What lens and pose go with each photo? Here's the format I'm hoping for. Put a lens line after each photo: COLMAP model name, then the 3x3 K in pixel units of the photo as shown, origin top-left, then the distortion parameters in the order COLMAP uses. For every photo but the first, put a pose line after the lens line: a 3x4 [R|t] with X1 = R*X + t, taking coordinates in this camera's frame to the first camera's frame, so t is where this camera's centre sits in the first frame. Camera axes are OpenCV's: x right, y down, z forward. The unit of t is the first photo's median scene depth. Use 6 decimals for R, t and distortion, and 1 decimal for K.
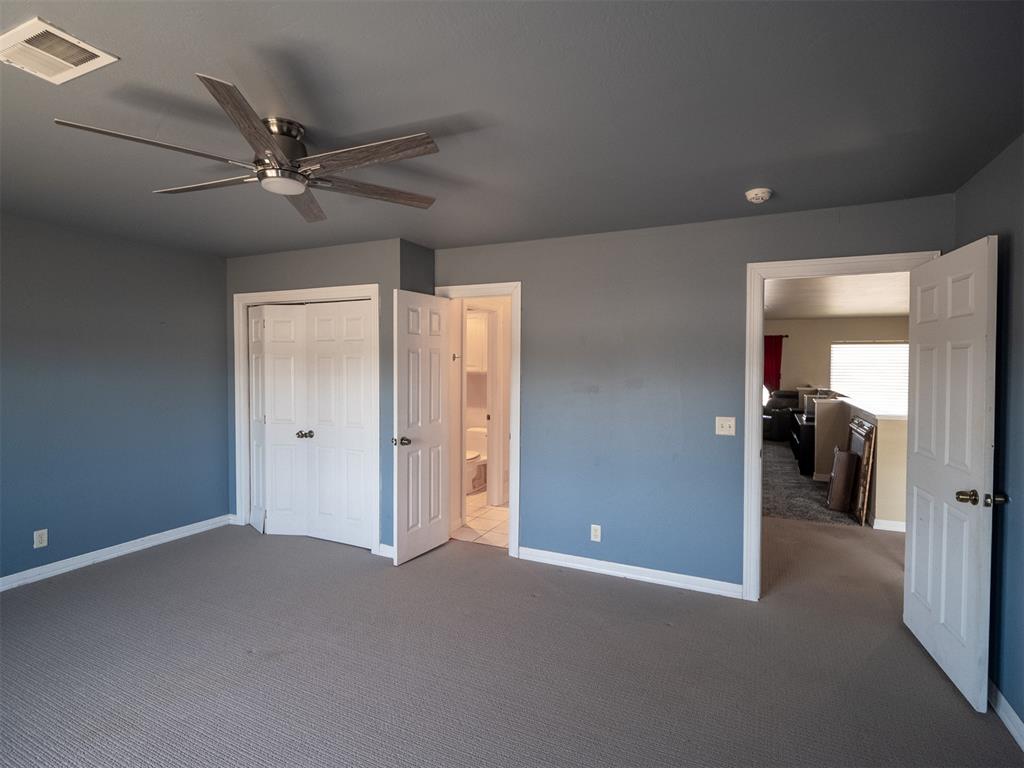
lens RADIAL K [[508.5, 0, 525.2], [0, 508.5, 372.4], [0, 0, 1]] dist [-0.012958, 0.000945]
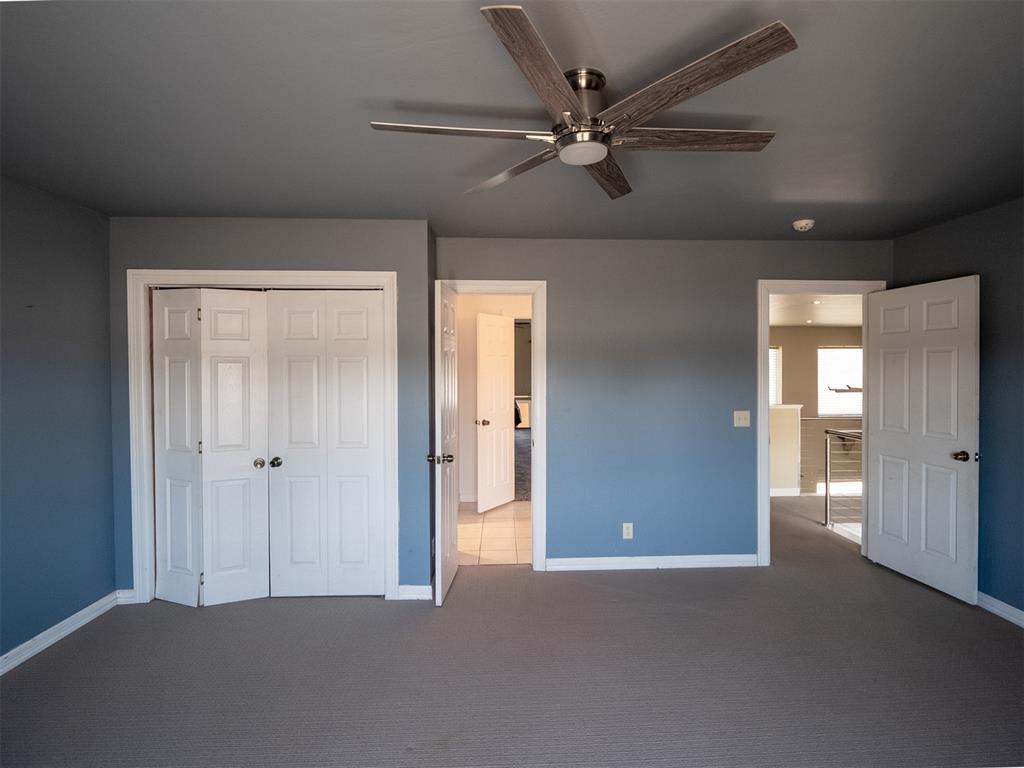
lens RADIAL K [[518.0, 0, 545.4], [0, 518.0, 367.6], [0, 0, 1]] dist [-0.016107, -0.000973]
pose [[0.886937, -0.009575, 0.461792, -0.460619], [0.016442, 0.999806, -0.010849, -0.004470], [-0.461598, 0.017215, 0.886922, 0.137968]]
